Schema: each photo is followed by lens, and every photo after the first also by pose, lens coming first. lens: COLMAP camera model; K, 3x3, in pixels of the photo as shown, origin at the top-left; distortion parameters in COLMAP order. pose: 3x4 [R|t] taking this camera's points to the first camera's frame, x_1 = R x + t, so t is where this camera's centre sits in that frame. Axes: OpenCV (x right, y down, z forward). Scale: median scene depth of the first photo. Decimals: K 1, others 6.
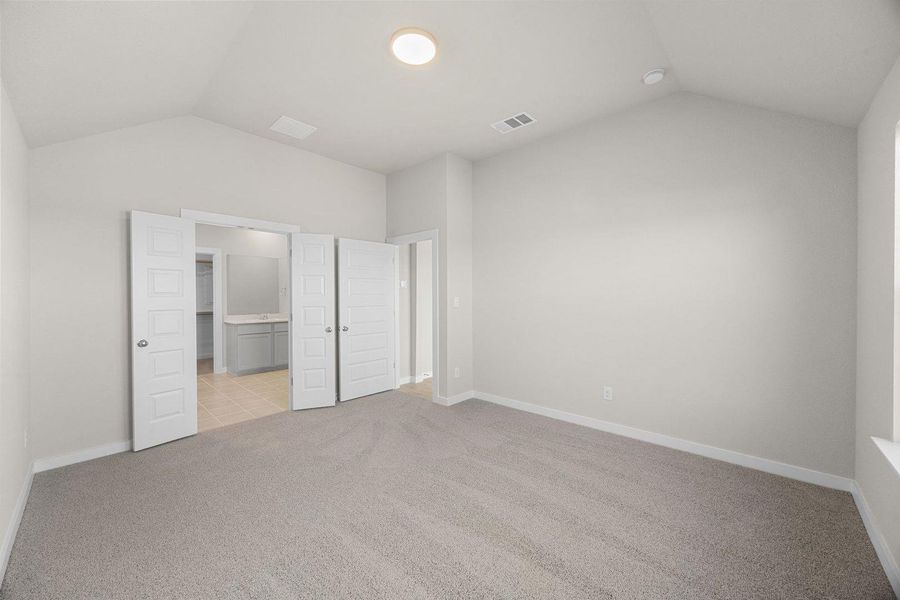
lens RADIAL K [[339.1, 0, 450.8], [0, 339.1, 297.9], [0, 0, 1]] dist [-0.002115, -0.000209]
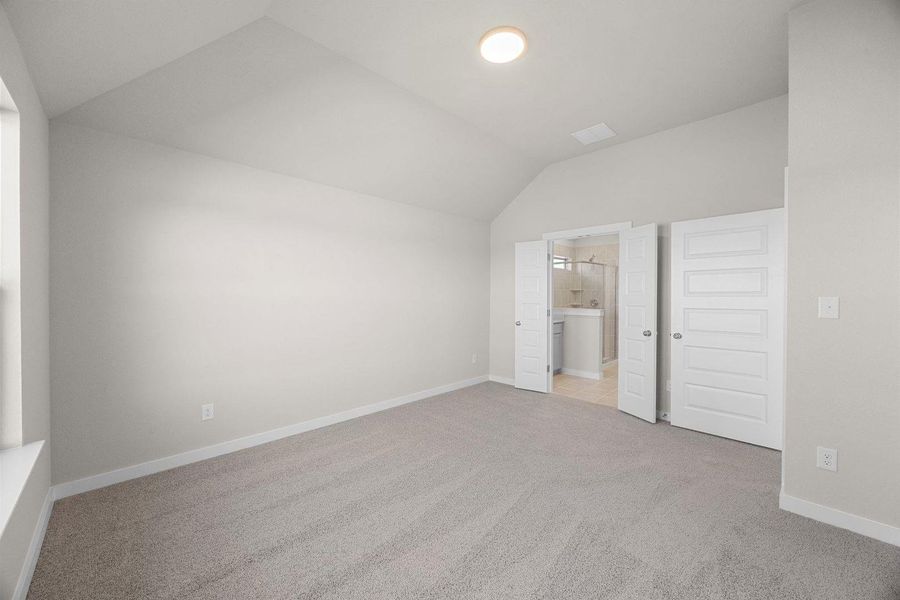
lens RADIAL K [[339.1, 0, 451.0], [0, 339.1, 297.7], [0, 0, 1]] dist [-0.002115, -0.000209]
pose [[-0.049475, 0.008925, -0.998736, 0.522166], [-0.010135, 0.999904, 0.009437, 0.000804], [0.998724, 0.010590, -0.049380, 0.525355]]
